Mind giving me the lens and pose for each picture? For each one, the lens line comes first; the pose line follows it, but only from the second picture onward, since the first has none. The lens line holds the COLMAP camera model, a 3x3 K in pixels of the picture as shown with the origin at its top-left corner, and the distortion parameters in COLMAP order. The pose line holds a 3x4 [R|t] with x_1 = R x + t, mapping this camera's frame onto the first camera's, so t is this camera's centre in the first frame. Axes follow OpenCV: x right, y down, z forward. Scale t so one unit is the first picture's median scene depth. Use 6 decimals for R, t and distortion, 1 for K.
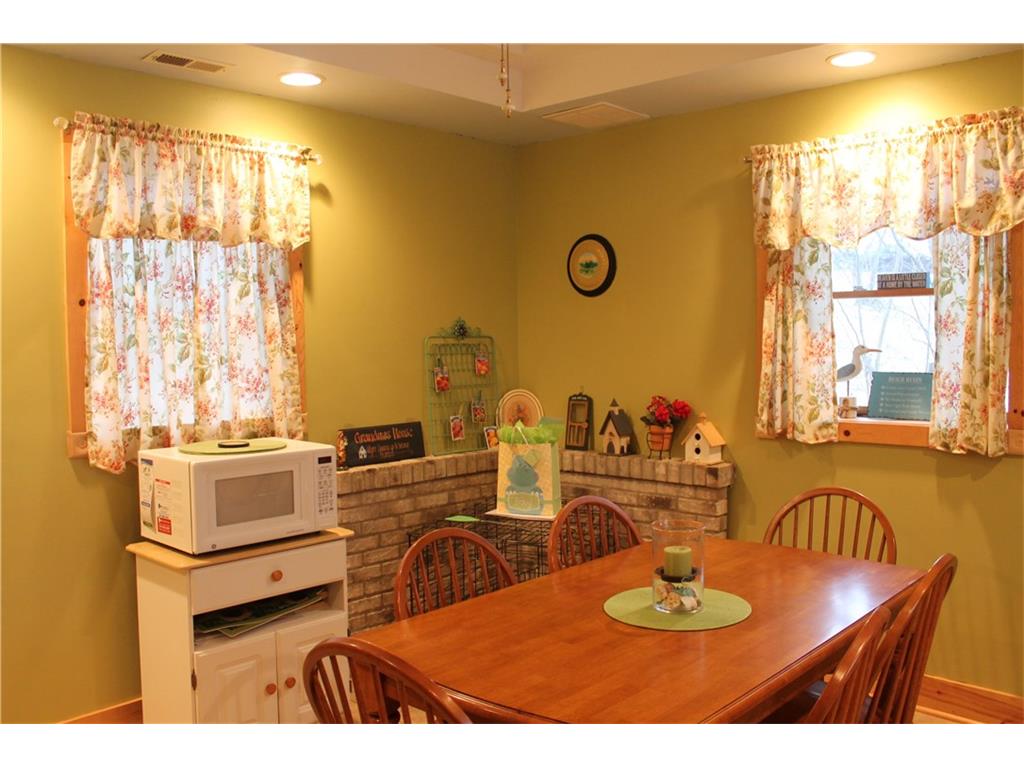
lens RADIAL K [[899.1, 0, 527.9], [0, 899.1, 370.2], [0, 0, 1]] dist [-0.172995, 0.175708]
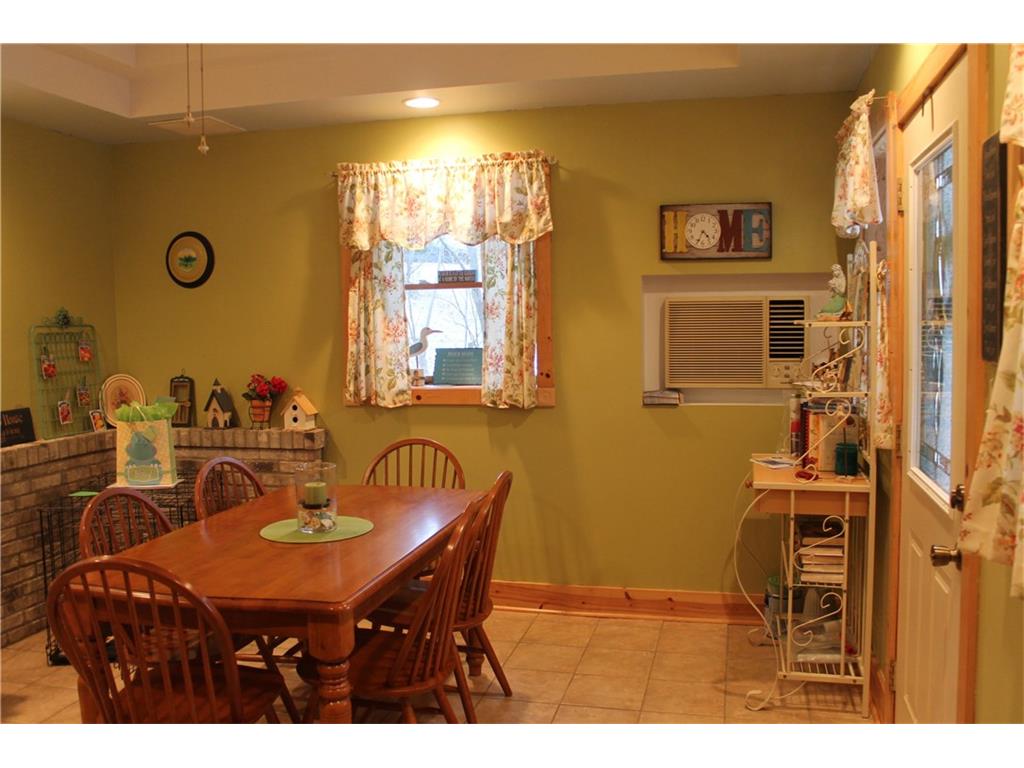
lens RADIAL K [[899.1, 0, 527.9], [0, 899.1, 370.2], [0, 0, 1]] dist [-0.172995, 0.175708]
pose [[0.870716, -0.032920, 0.490683, -0.125779], [0.026777, 0.999450, 0.019537, 0.011621], [-0.491056, -0.003872, 0.871119, -0.185341]]
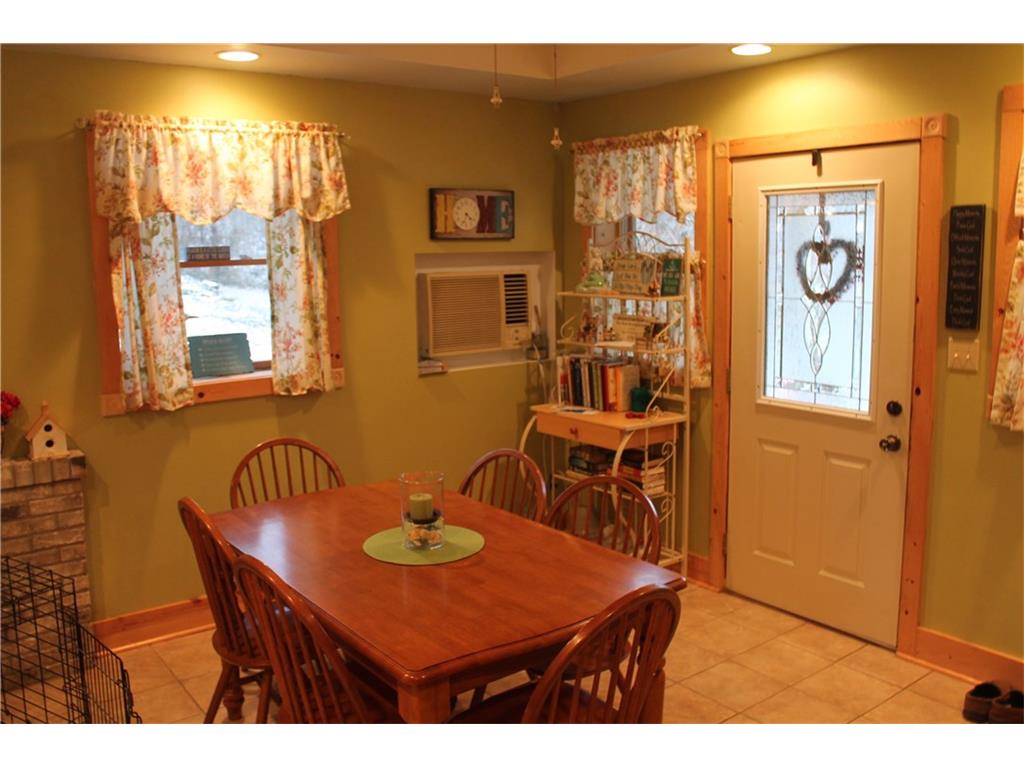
lens RADIAL K [[874.6, 0, 519.8], [0, 874.6, 370.4], [0, 0, 1]] dist [-0.168657, 0.155488]
pose [[0.177250, -0.128593, 0.975729, -0.590245], [0.055287, 0.991162, 0.120584, -0.063646], [-0.982612, 0.032571, 0.182793, 0.413743]]
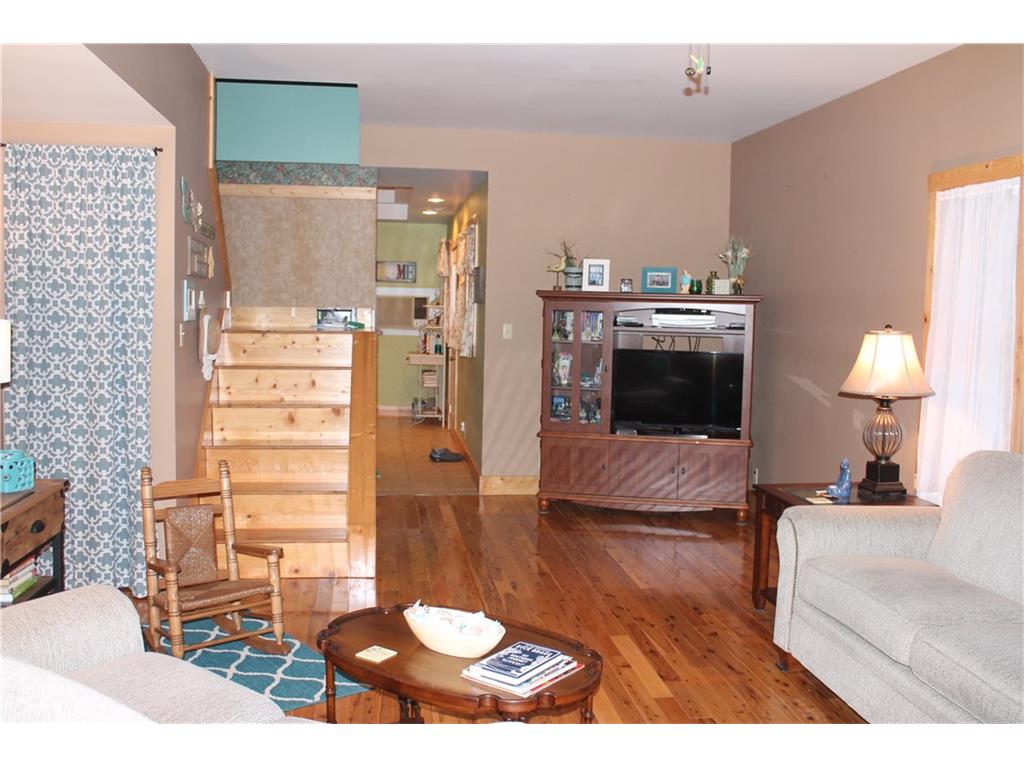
lens RADIAL K [[991.8, 0, 512.0], [0, 991.8, 384.0], [0, 0, 1]] dist [-0.097713, -0.001636]
pose [[0.640937, -0.046352, 0.766193, -1.796799], [0.005819, 0.998440, 0.055534, 0.066555], [-0.767571, -0.031135, 0.640207, -1.886759]]
